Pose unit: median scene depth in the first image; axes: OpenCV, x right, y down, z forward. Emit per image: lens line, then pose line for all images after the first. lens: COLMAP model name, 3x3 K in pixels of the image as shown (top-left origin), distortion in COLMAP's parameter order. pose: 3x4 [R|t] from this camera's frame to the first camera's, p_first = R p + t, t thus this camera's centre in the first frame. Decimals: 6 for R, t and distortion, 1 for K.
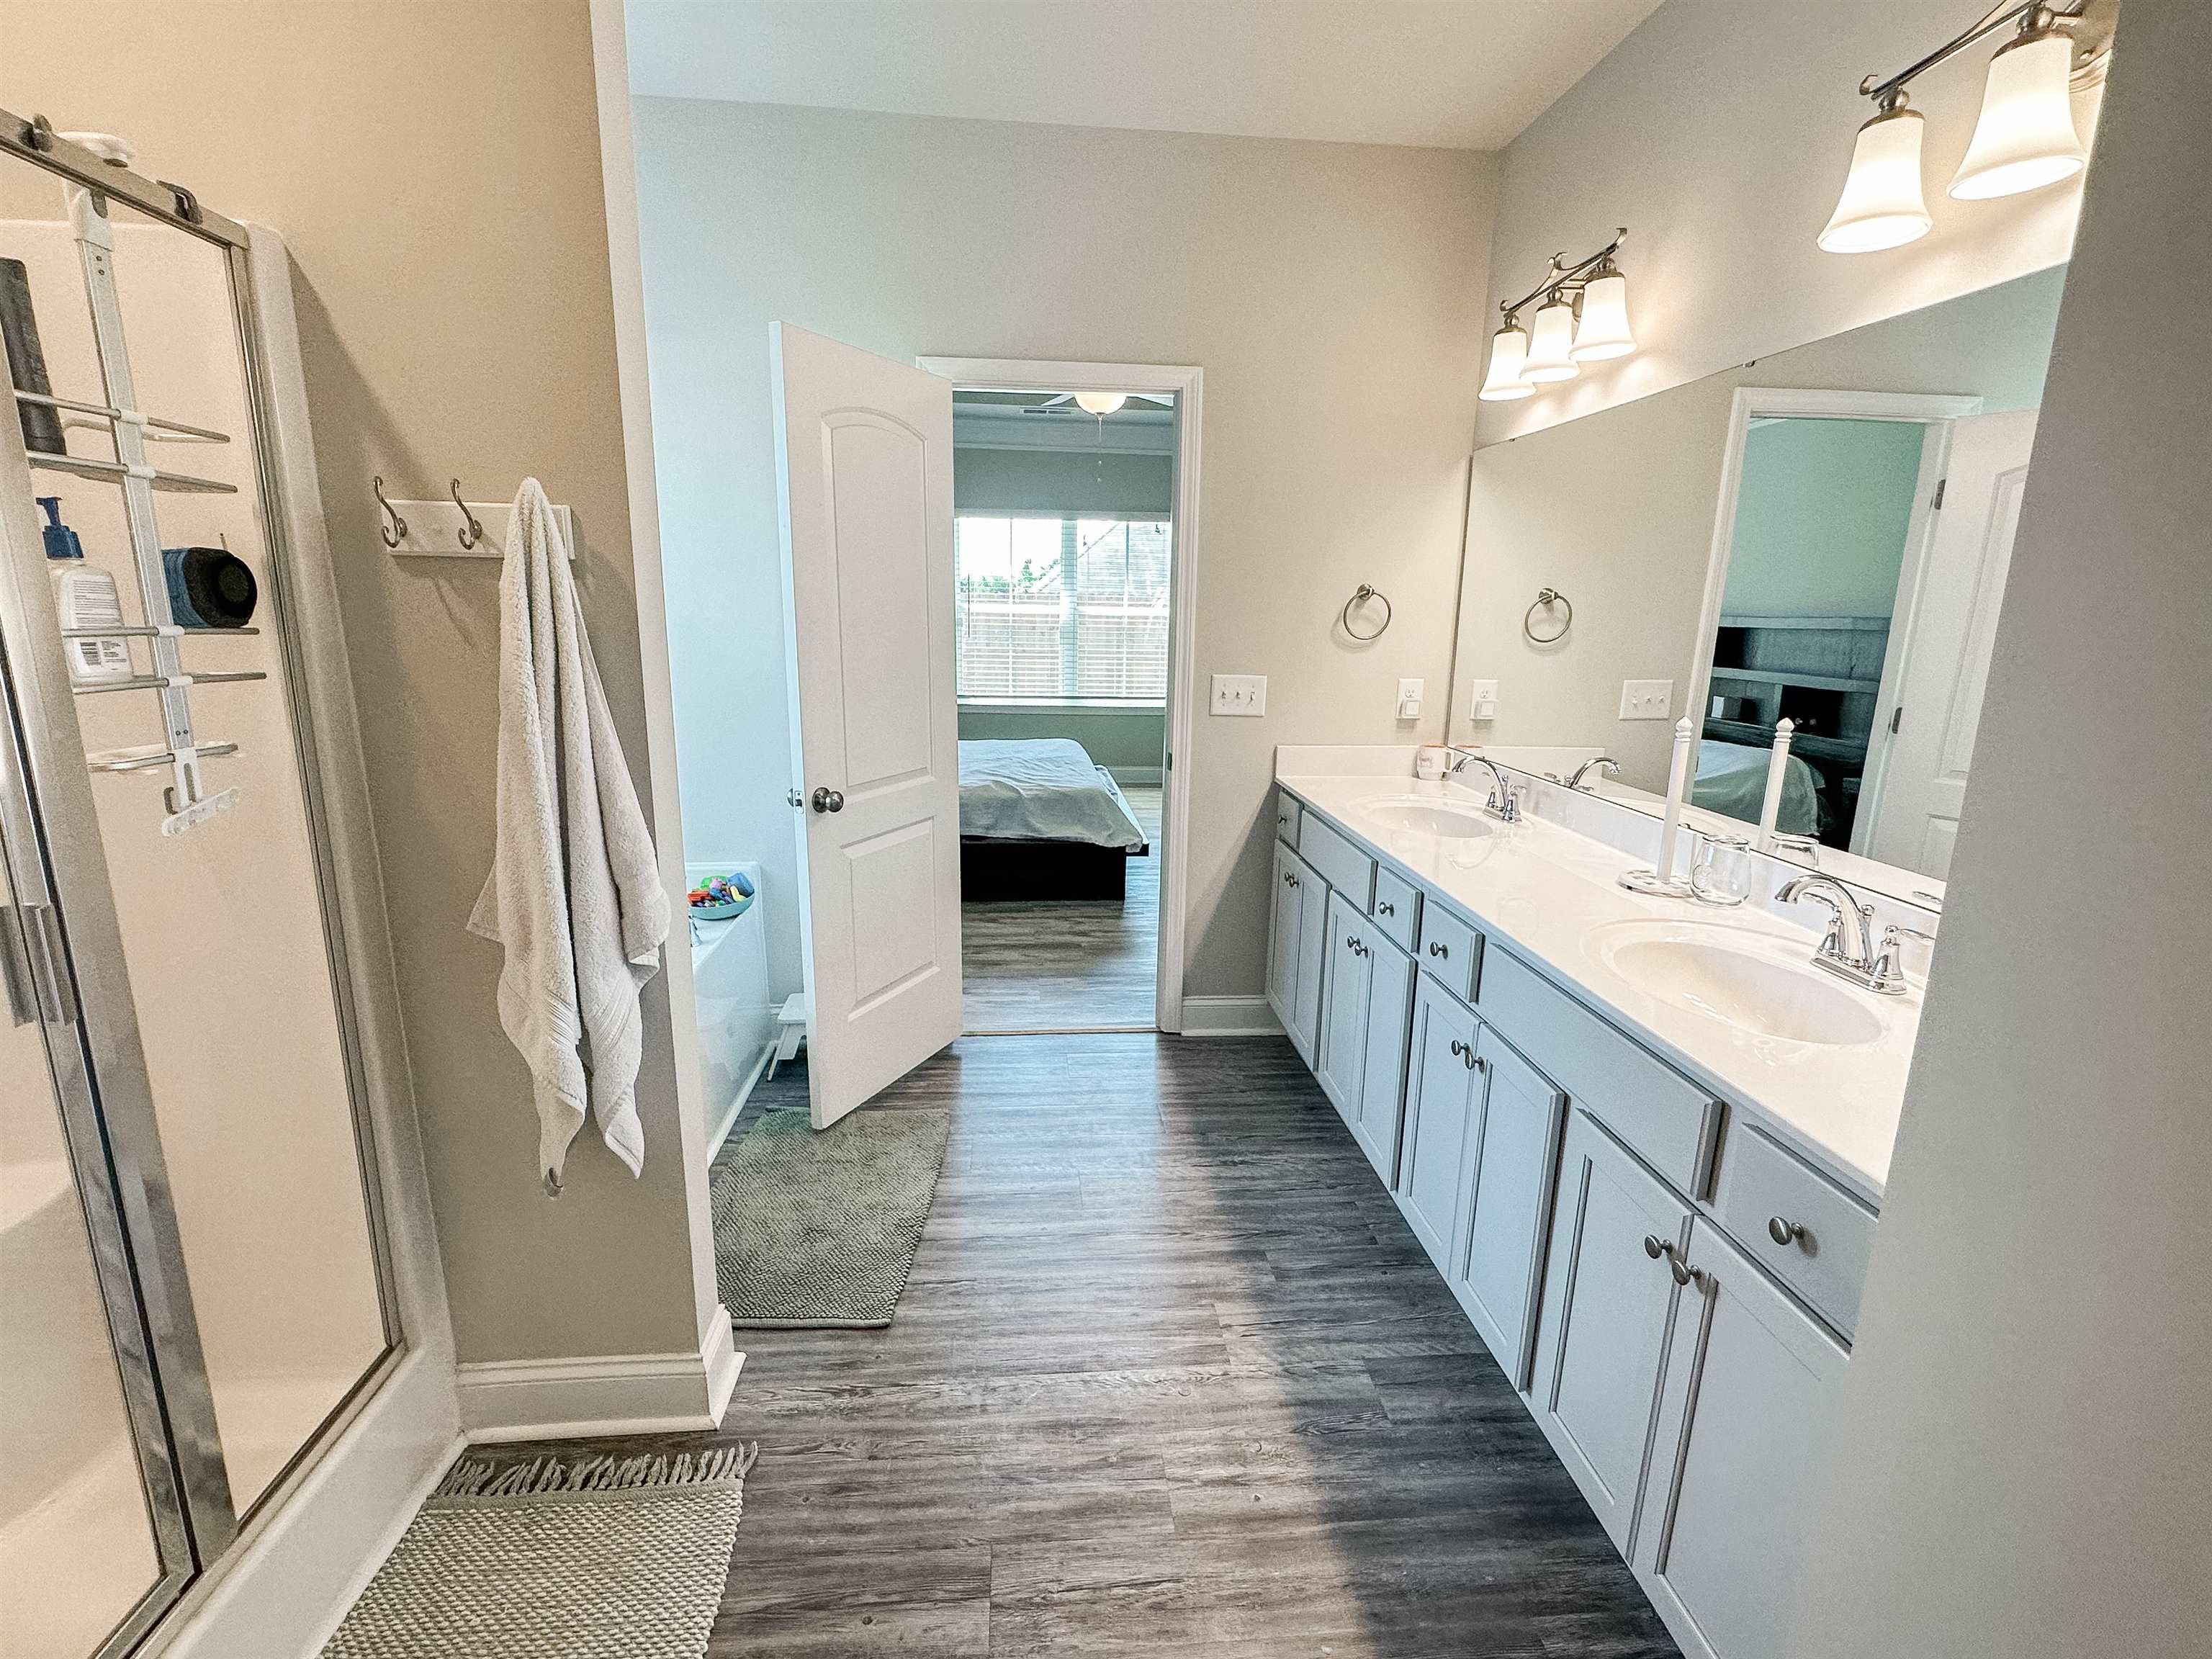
lens RADIAL K [[1019.7, 0, 1102.7], [0, 1019.7, 827.6], [0, 0, 1]] dist [-0.002484, -0.000119]
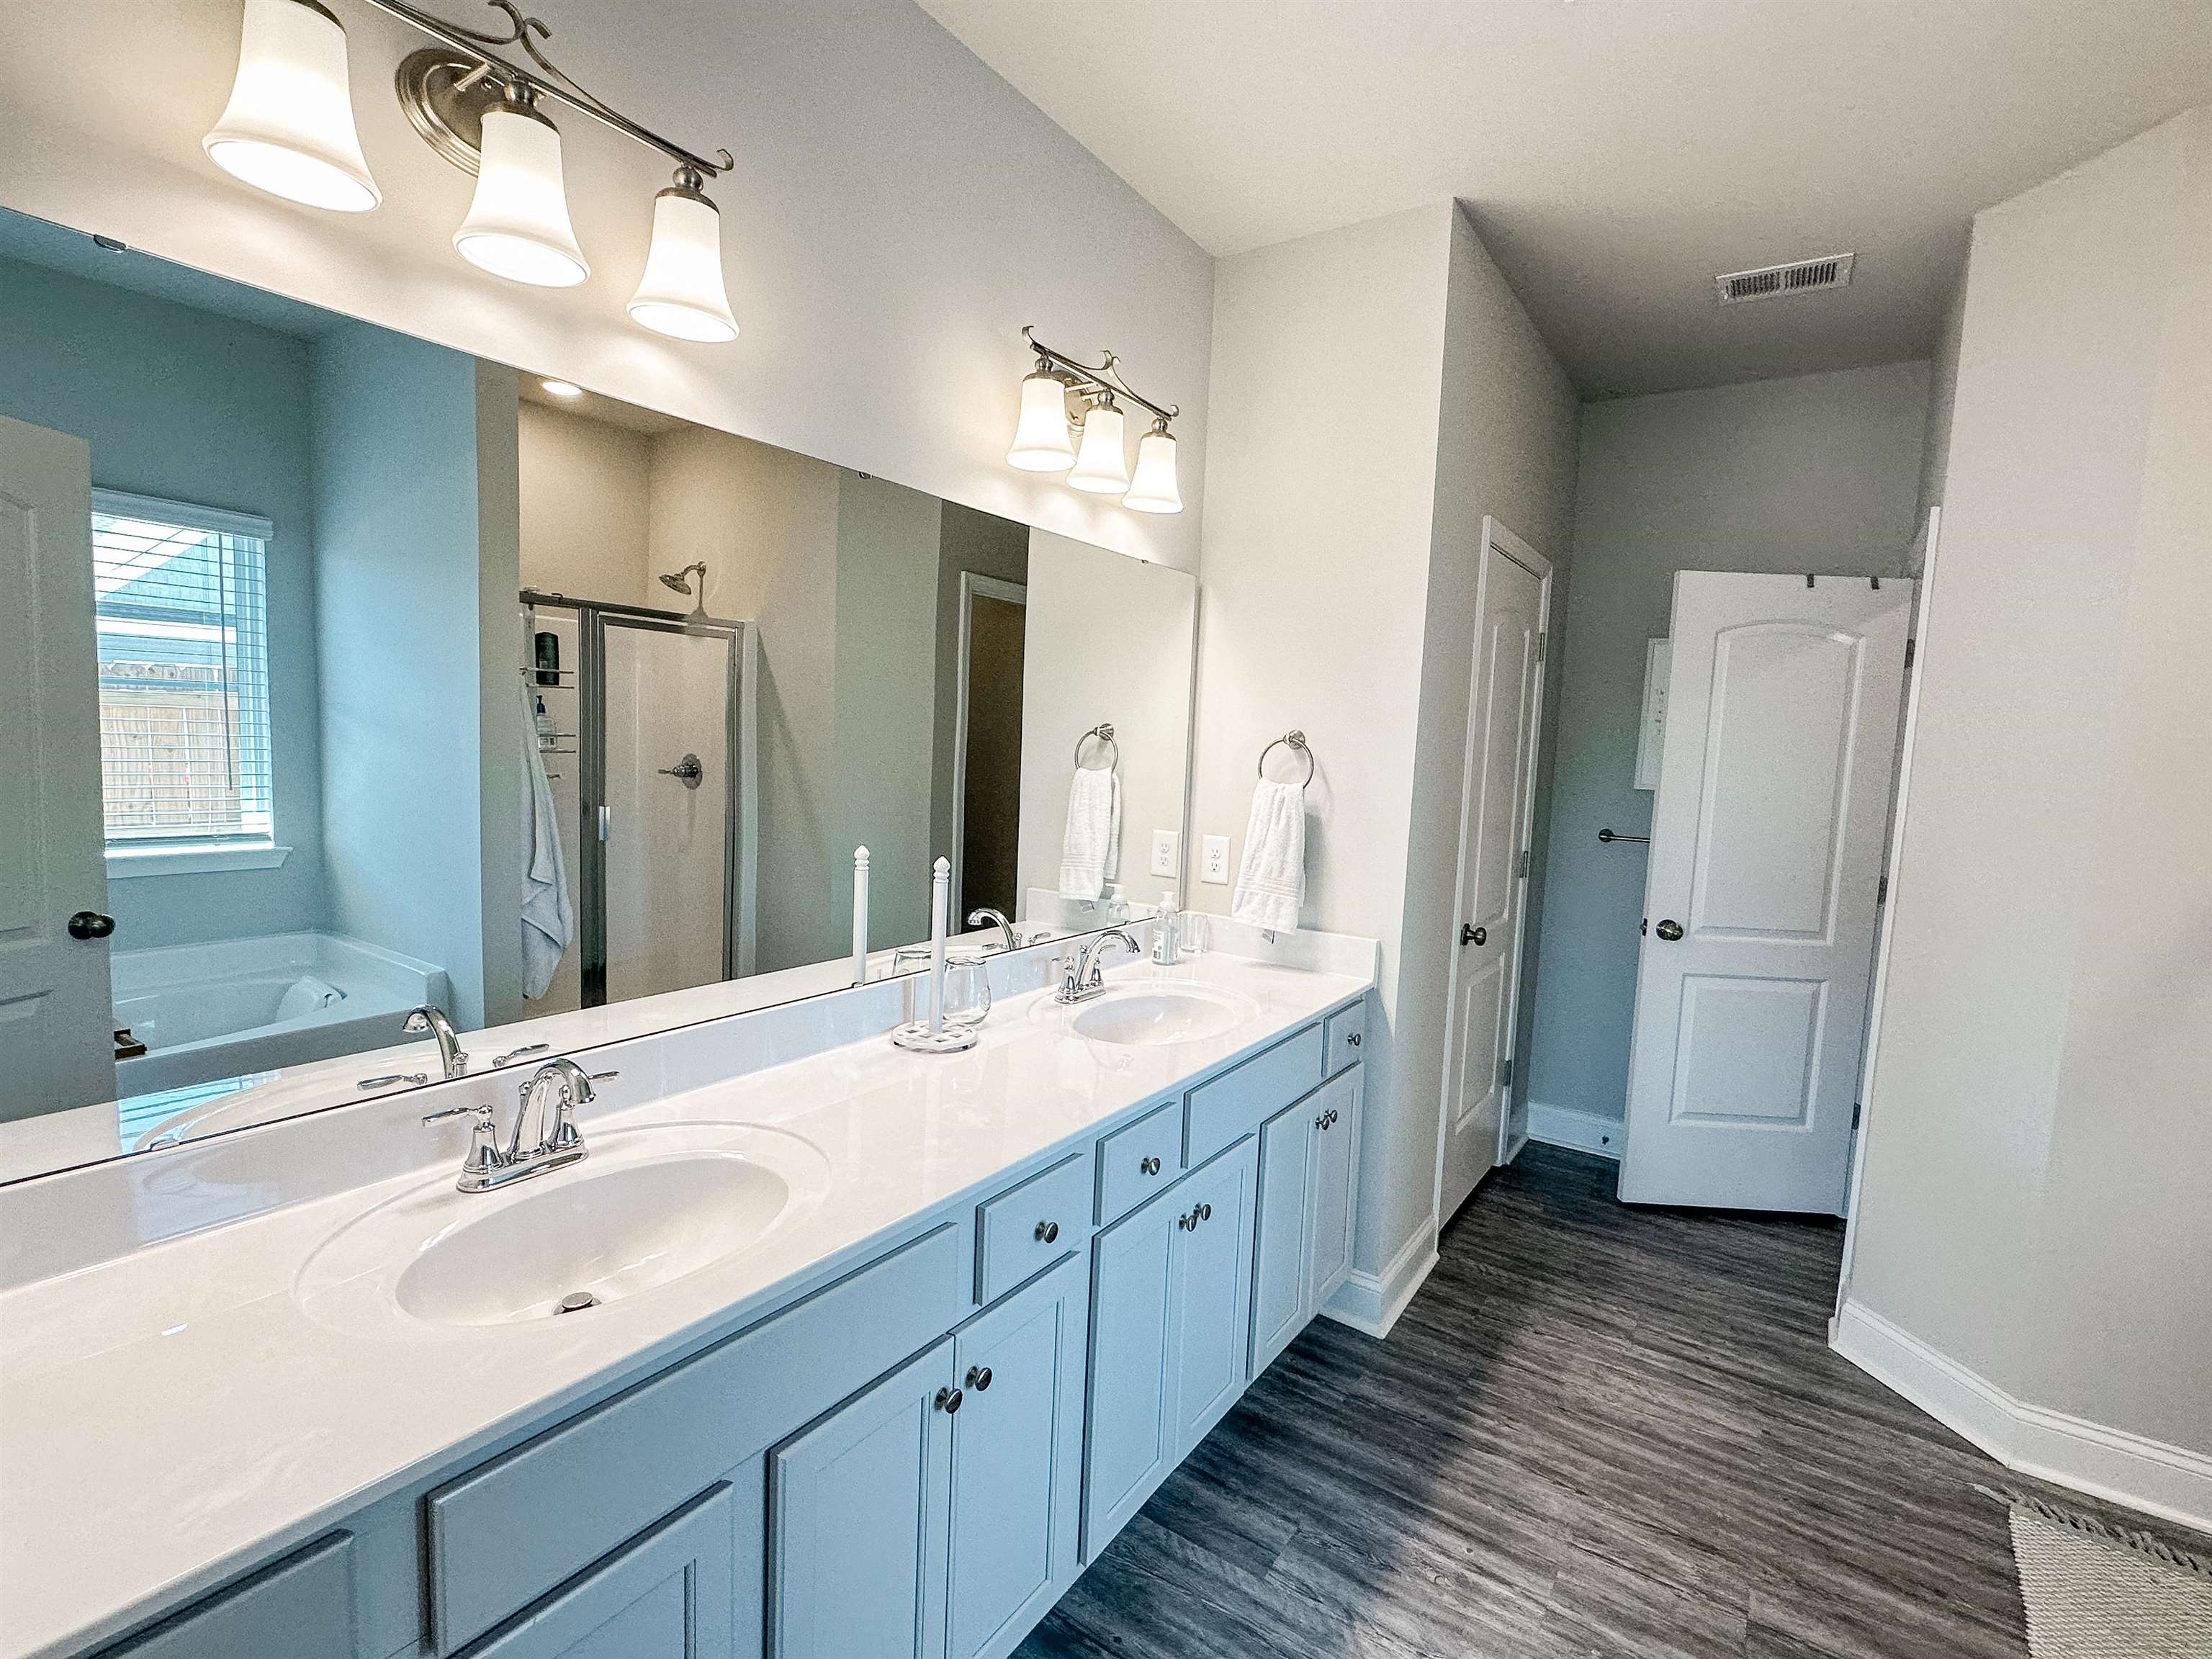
lens RADIAL K [[1019.7, 0, 1110.7], [0, 1019.7, 837.2], [0, 0, 1]] dist [-0.002484, -0.000119]
pose [[-0.774205, -0.108417, 0.623580, -0.172053], [0.081790, 0.959822, 0.268424, -0.471245], [-0.627628, 0.258818, -0.734232, 2.049042]]
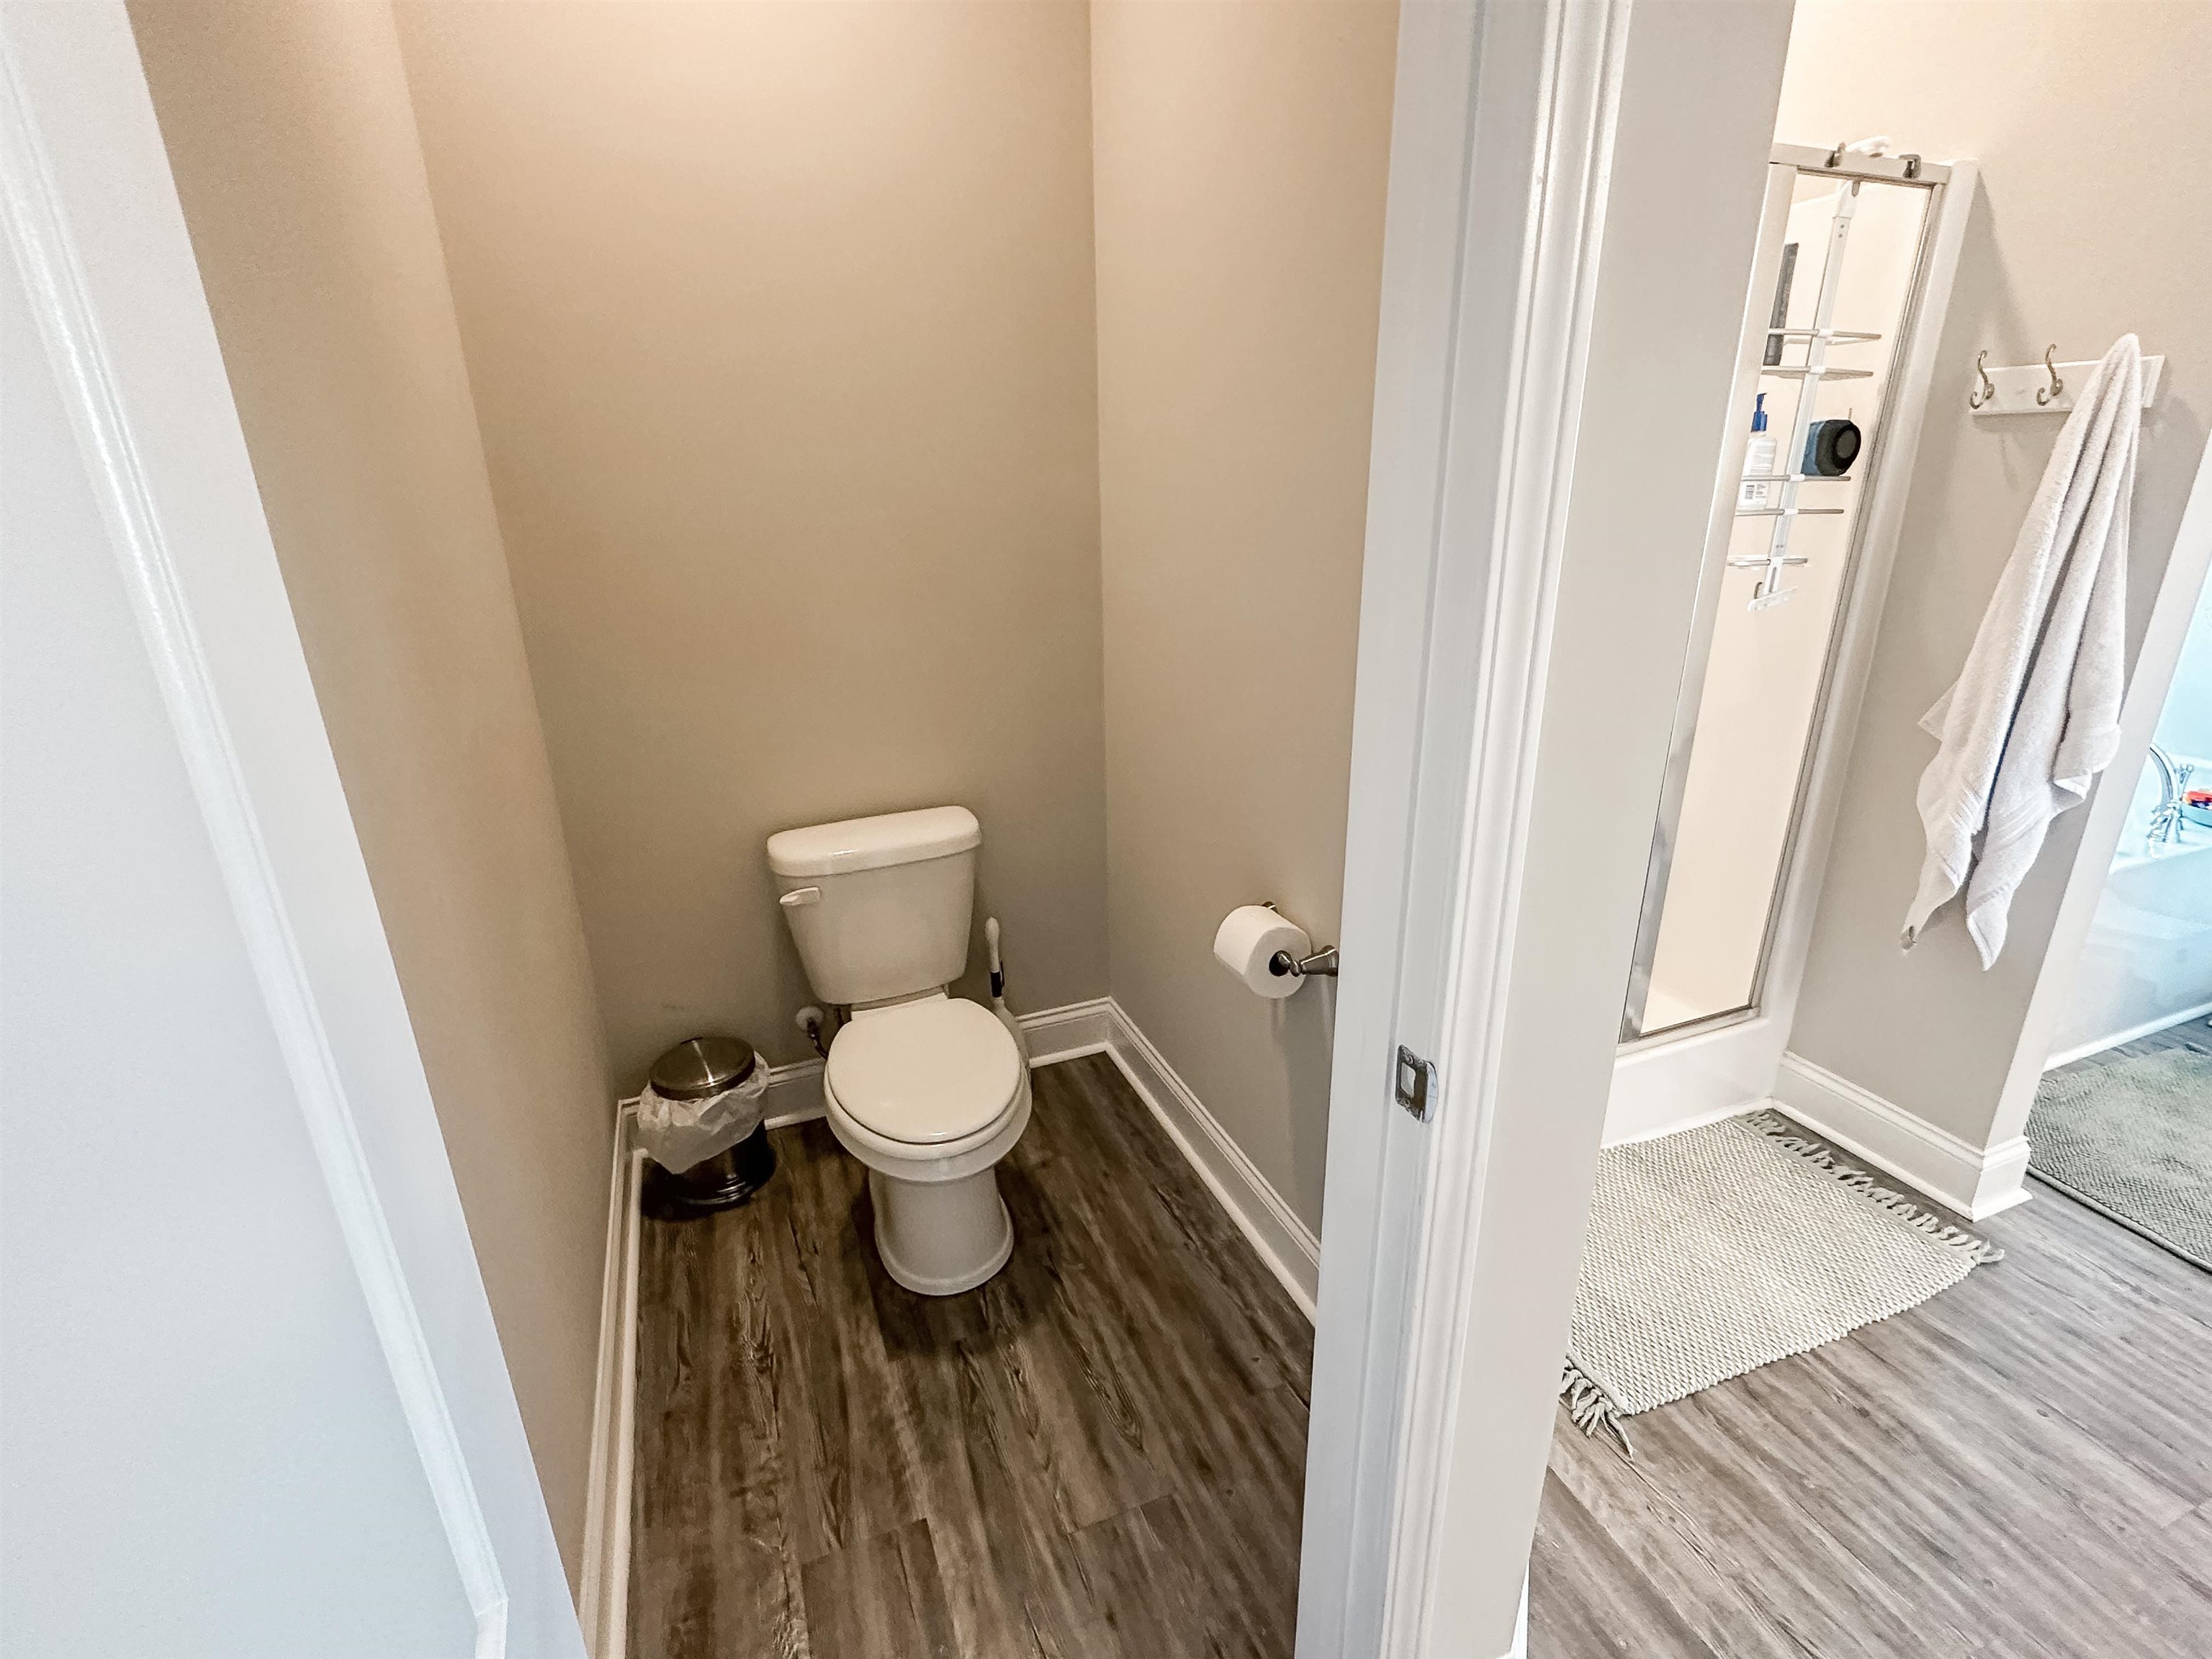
lens RADIAL K [[1019.7, 0, 1107.7], [0, 1019.7, 834.9], [0, 0, 1]] dist [-0.002484, -0.000119]
pose [[0.286844, 0.301441, -0.909315, 0.272918], [-0.183406, 0.948925, 0.256716, 0.090450], [0.940257, 0.093137, 0.327480, -0.340861]]
